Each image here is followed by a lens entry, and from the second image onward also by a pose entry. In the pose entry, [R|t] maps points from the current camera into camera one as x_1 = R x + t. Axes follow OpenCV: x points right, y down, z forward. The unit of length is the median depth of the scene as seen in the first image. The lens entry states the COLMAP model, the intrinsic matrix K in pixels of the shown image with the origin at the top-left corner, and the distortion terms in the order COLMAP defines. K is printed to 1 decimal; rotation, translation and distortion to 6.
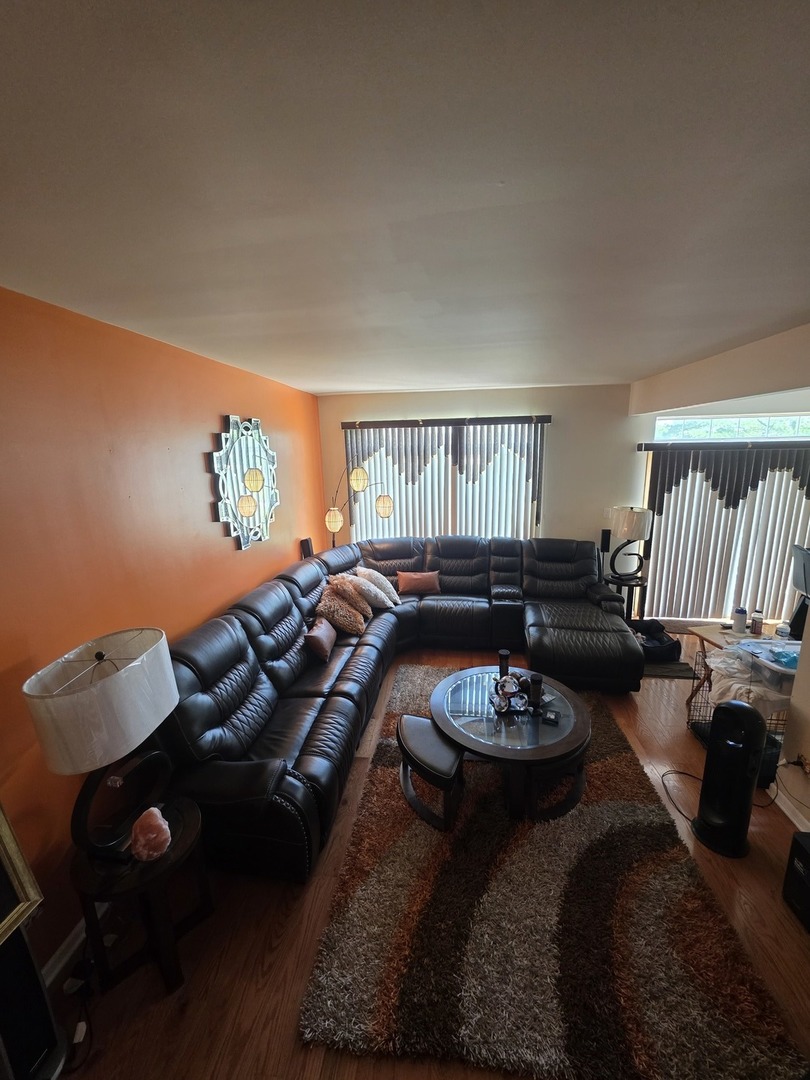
lens RADIAL K [[438.5, 0, 402.8], [0, 438.5, 540.3], [0, 0, 1]] dist [0.000788, 0.000222]
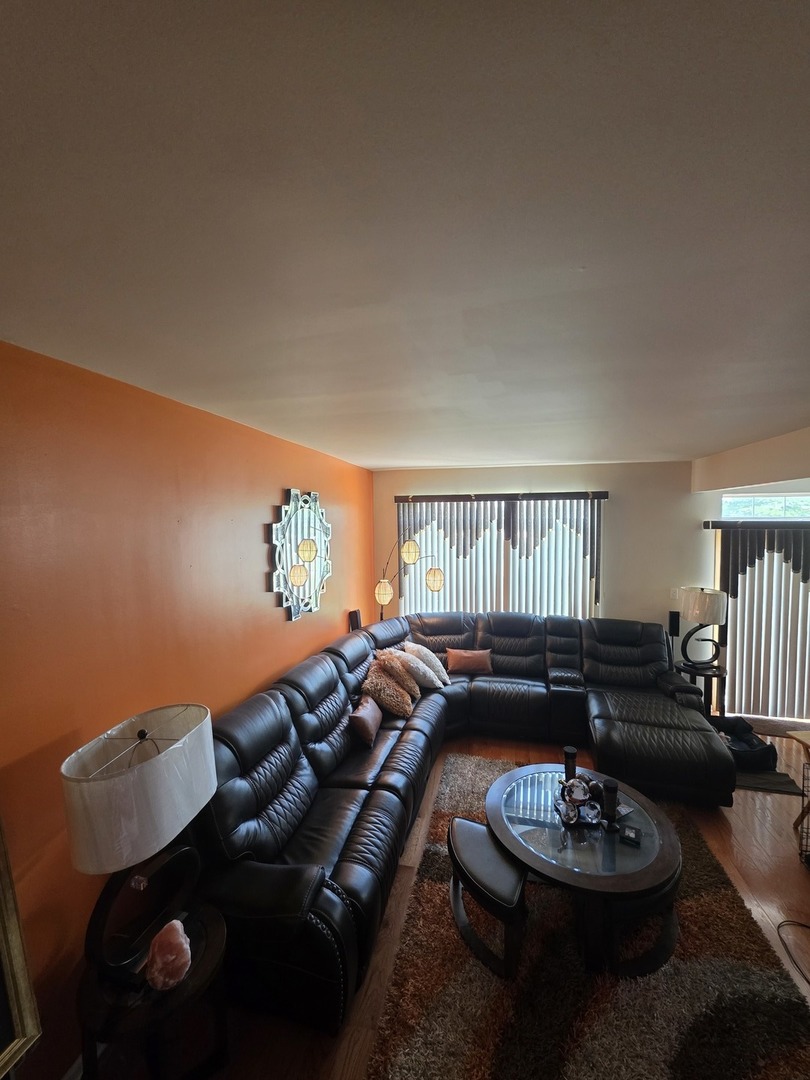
lens RADIAL K [[437.6, 0, 407.4], [0, 437.6, 538.5], [0, 0, 1]] dist [0.001207, 0.001136]
pose [[0.995421, 0.019520, -0.093575, -0.022858], [-0.034661, 0.986013, -0.163025, -0.010530], [0.089084, 0.165522, 0.982174, 0.029454]]
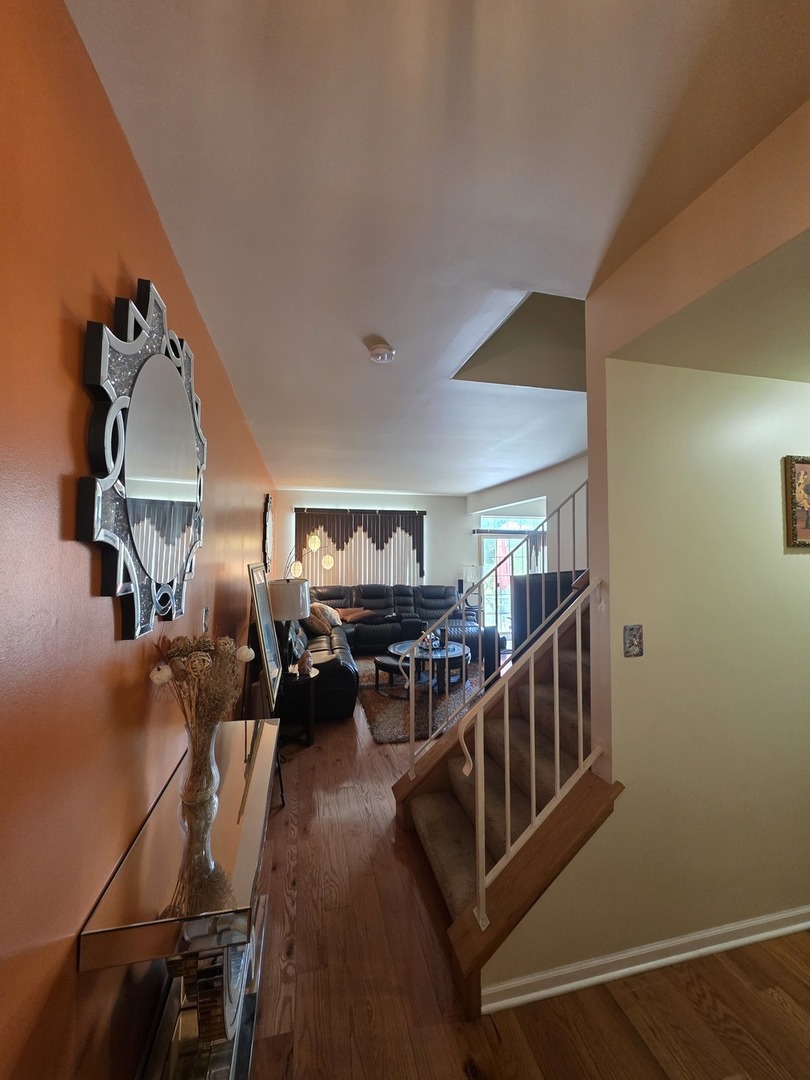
lens RADIAL K [[431.4, 0, 406.9], [0, 431.4, 541.0], [0, 0, 1]] dist [-0.000952, 0.000856]
pose [[0.937431, 0.031858, 0.346709, -0.503272], [0.053383, 0.970879, -0.233547, 0.352724], [-0.344053, 0.237443, 0.908432, -0.754221]]
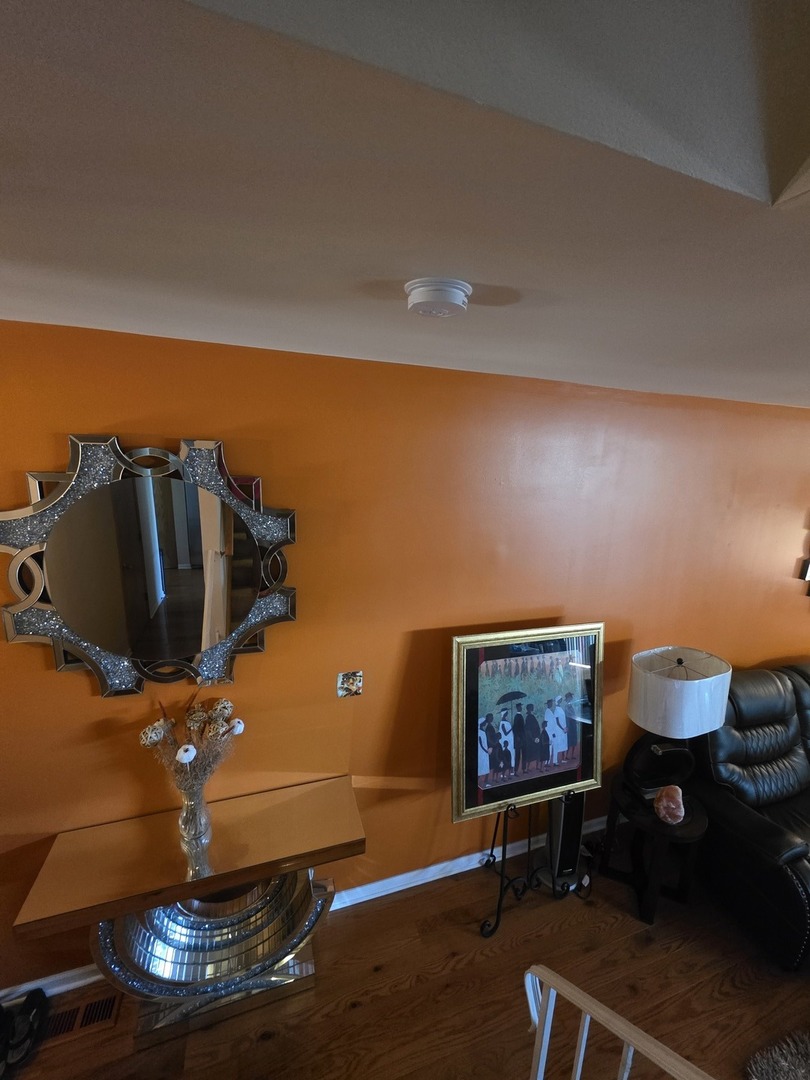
lens RADIAL K [[431.4, 0, 406.9], [0, 431.4, 541.0], [0, 0, 1]] dist [-0.000952, 0.000856]
pose [[0.431601, 0.239883, -0.869584, 0.012055], [-0.252527, 0.957580, 0.138820, -0.037833], [0.865997, 0.159678, 0.473870, -0.246276]]
